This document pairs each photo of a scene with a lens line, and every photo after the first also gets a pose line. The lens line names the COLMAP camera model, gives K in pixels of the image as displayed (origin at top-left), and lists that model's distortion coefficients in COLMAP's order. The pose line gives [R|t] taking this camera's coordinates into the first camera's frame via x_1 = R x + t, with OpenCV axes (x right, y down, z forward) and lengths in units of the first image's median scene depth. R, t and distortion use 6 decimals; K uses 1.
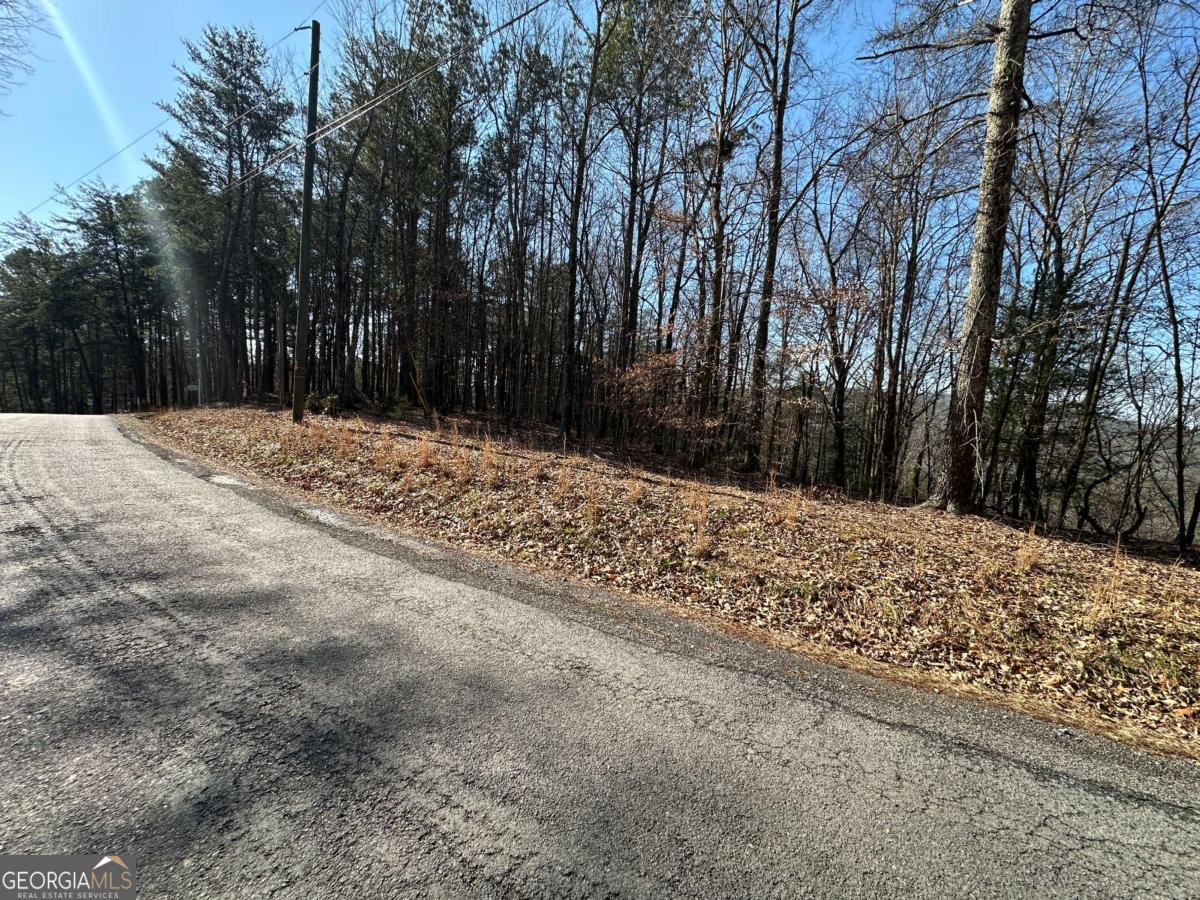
lens RADIAL K [[483.2, 0, 599.1], [0, 483.2, 449.0], [0, 0, 1]] dist [0.001855, -0.000049]
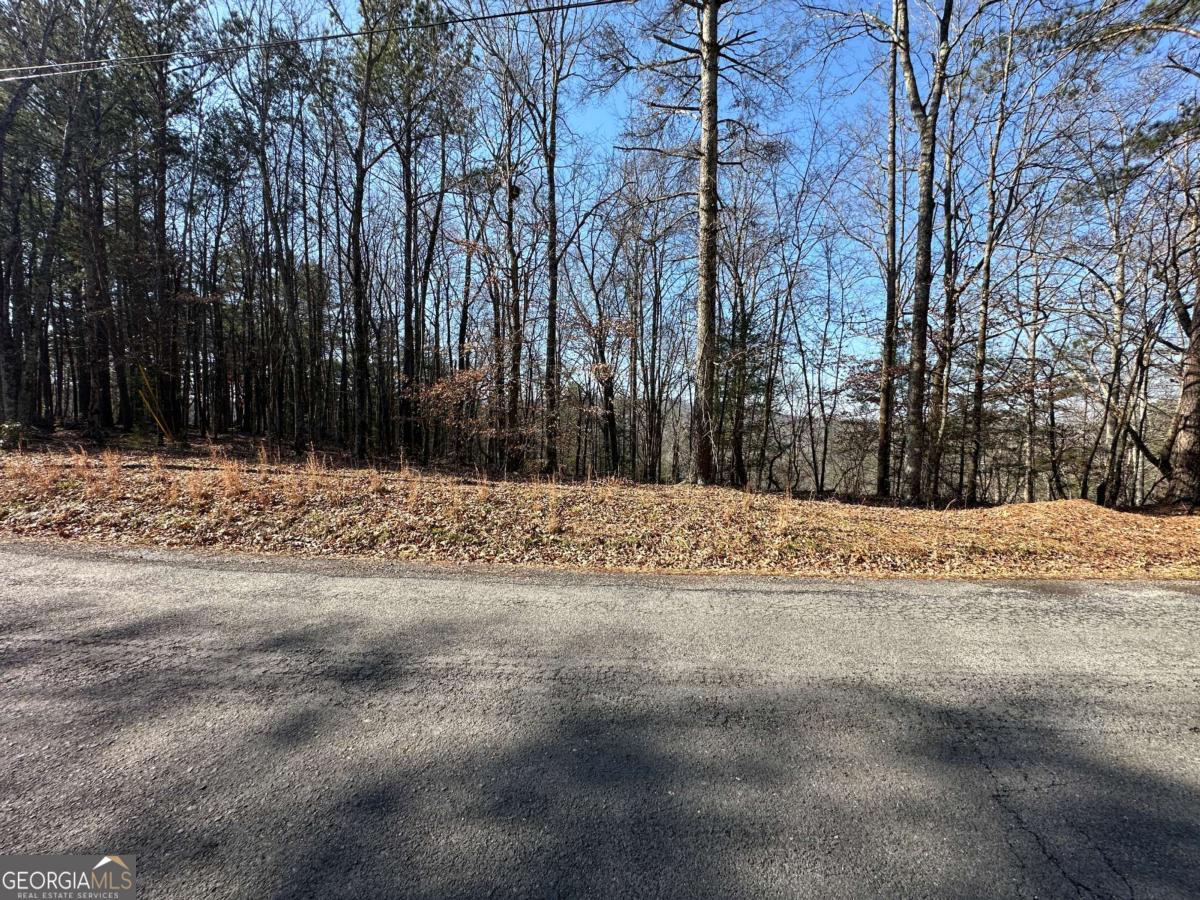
lens RADIAL K [[483.2, 0, 600.3], [0, 483.2, 449.2], [0, 0, 1]] dist [0.001855, -0.000049]
pose [[0.895221, -0.071039, 0.439923, -0.206850], [0.080300, 0.996768, -0.002448, 0.012270], [-0.438327, 0.037518, 0.898032, -0.196702]]
